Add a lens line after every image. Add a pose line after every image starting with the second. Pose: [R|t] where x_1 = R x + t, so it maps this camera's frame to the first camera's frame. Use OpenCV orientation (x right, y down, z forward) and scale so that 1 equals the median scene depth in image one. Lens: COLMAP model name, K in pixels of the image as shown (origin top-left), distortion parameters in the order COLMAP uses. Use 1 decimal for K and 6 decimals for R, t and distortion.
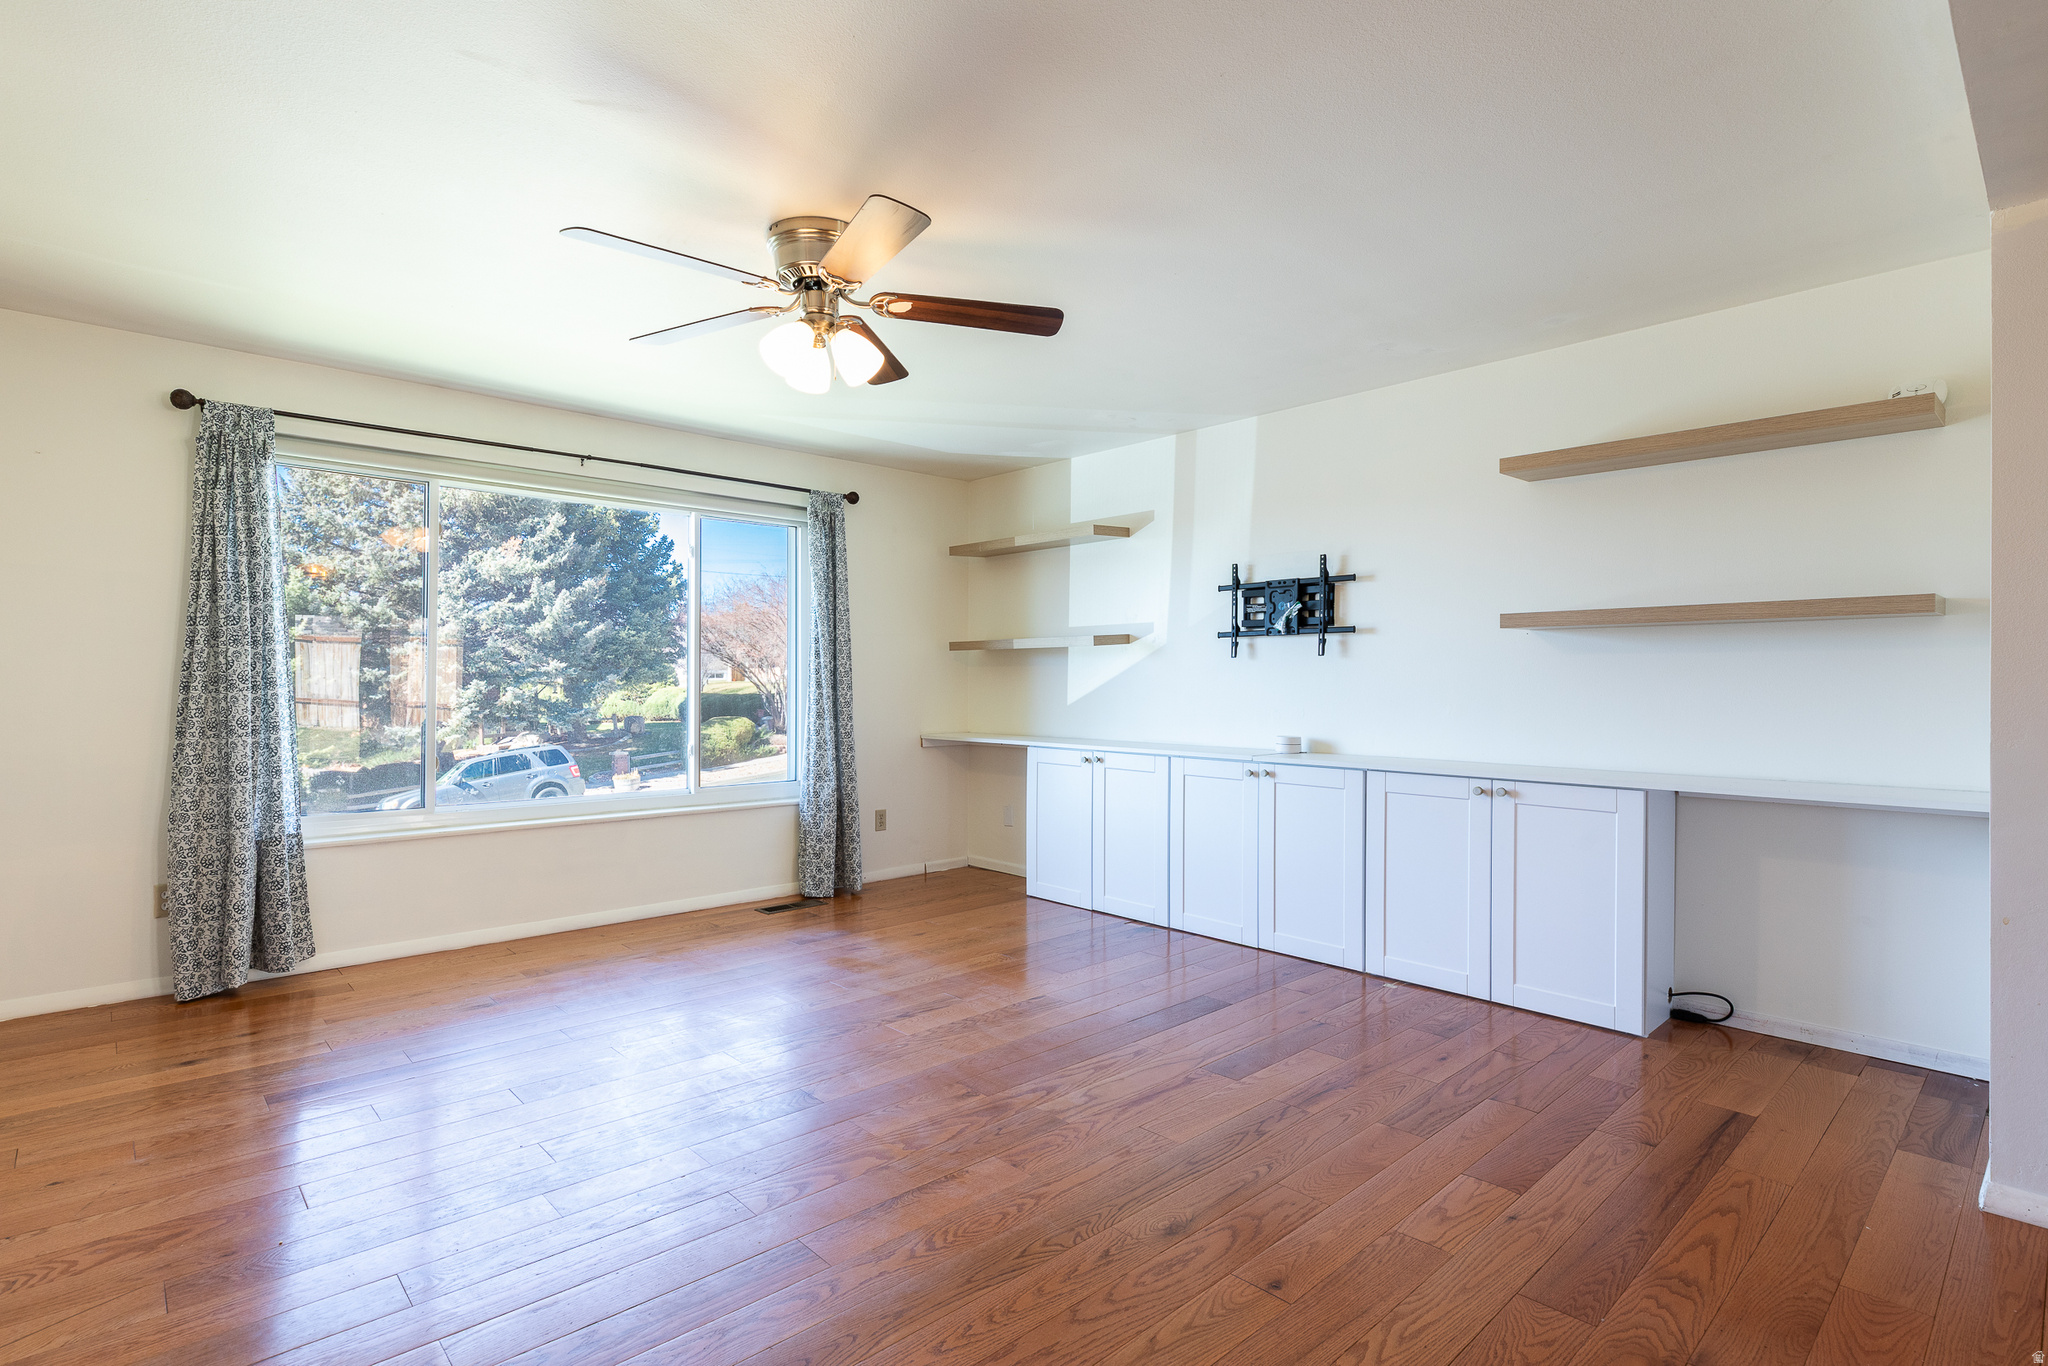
lens RADIAL K [[994.1, 0, 1026.0], [0, 994.1, 690.3], [0, 0, 1]] dist [-0.001155, -0.000504]
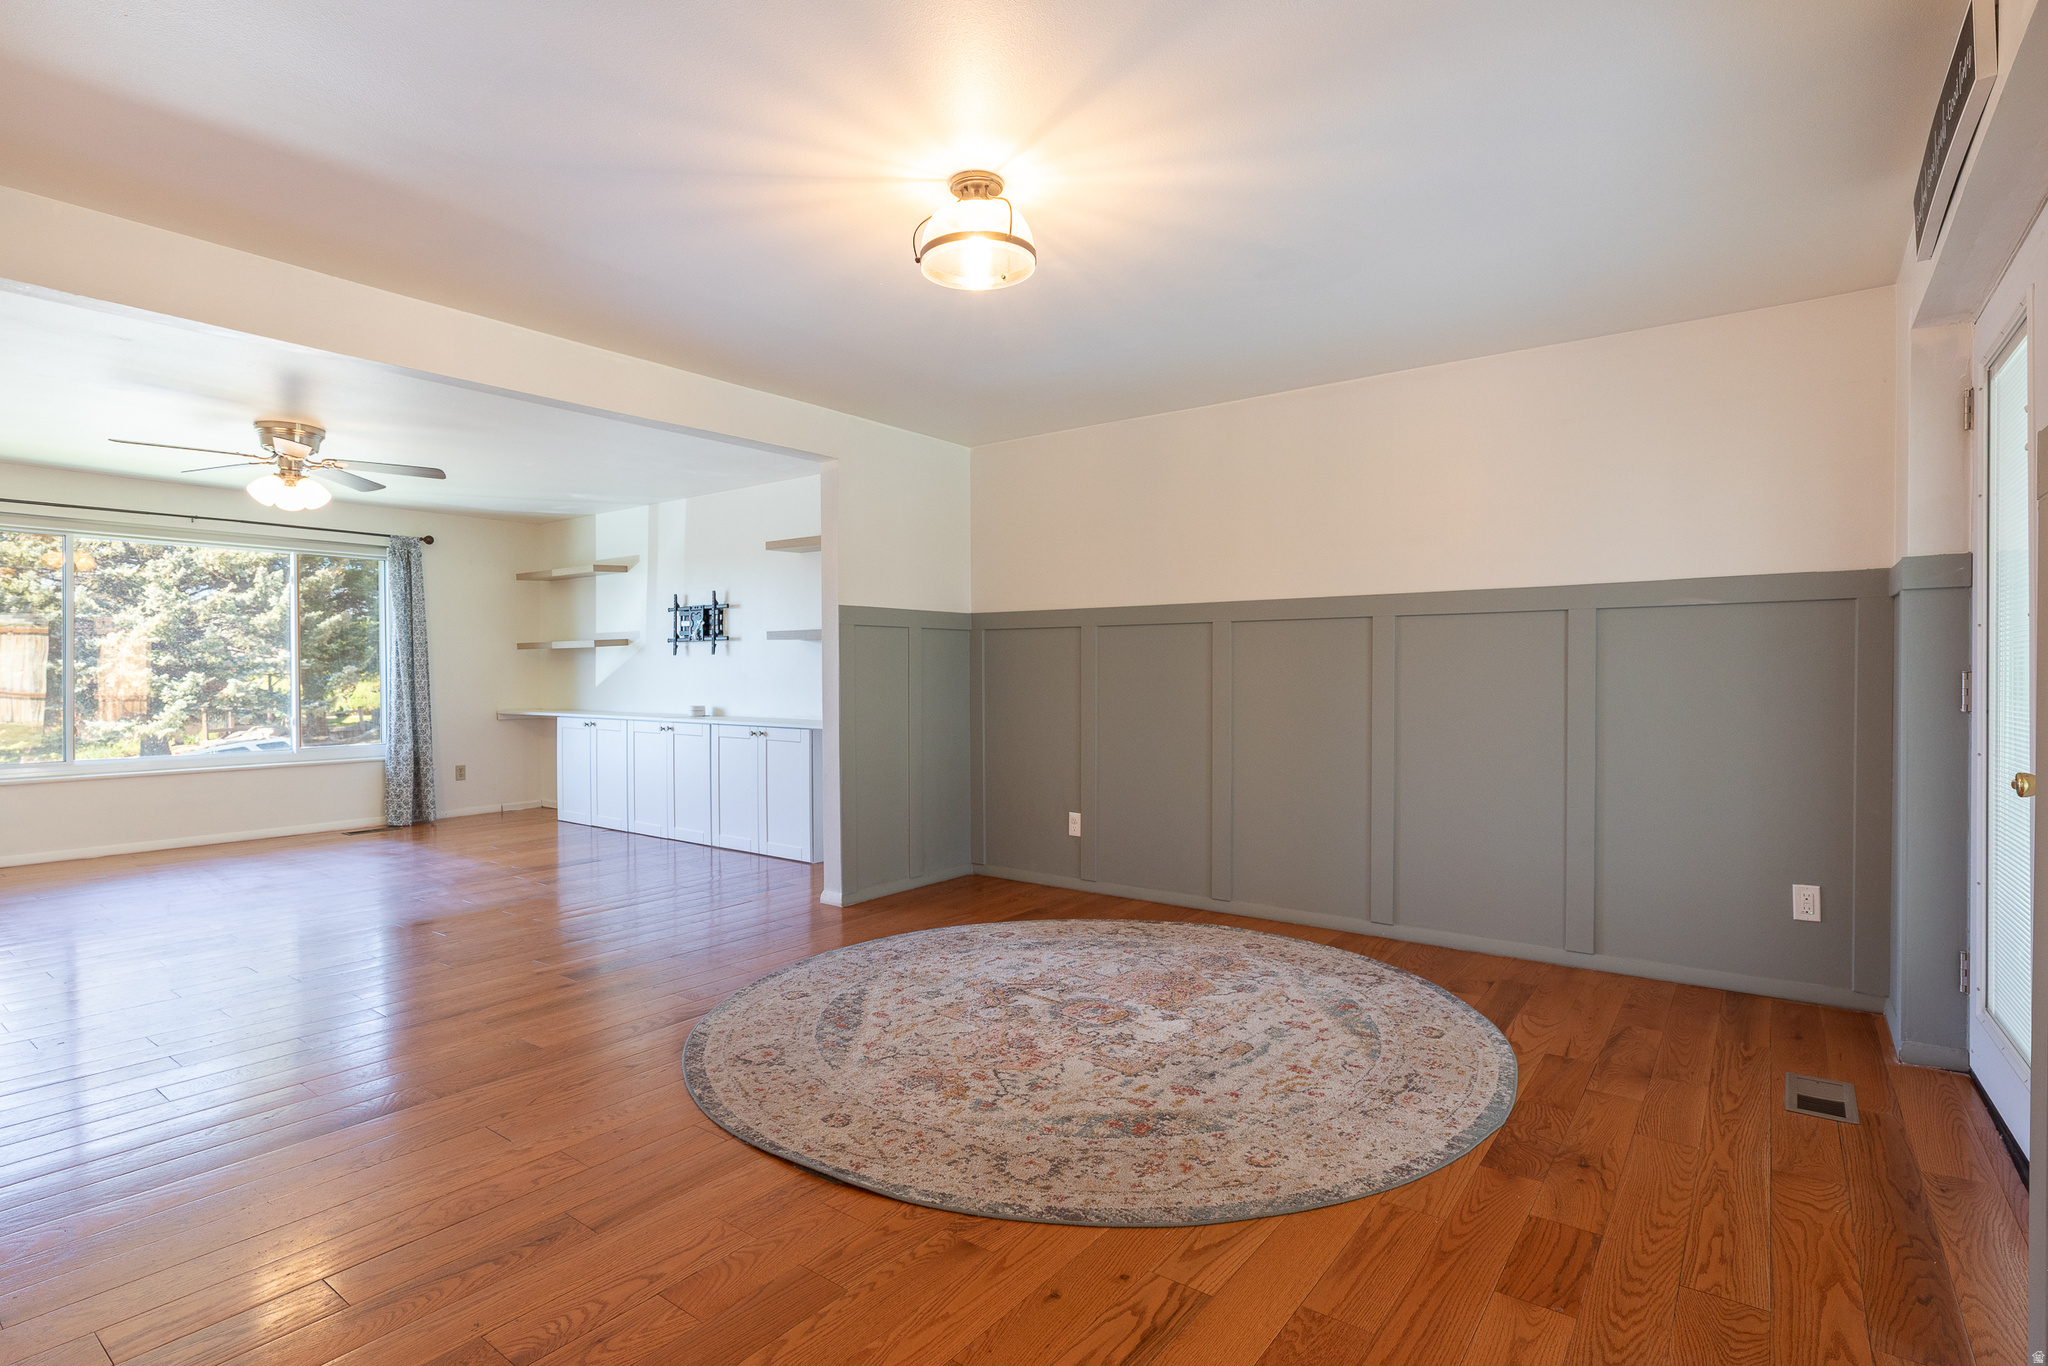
lens RADIAL K [[994.1, 0, 1023.2], [0, 994.1, 681.1], [0, 0, 1]] dist [-0.001155, -0.000504]
pose [[0.984466, -0.007303, 0.175422, 0.391266], [0.006832, 0.999971, 0.003287, 0.004789], [-0.175441, -0.002037, 0.984488, -0.505264]]
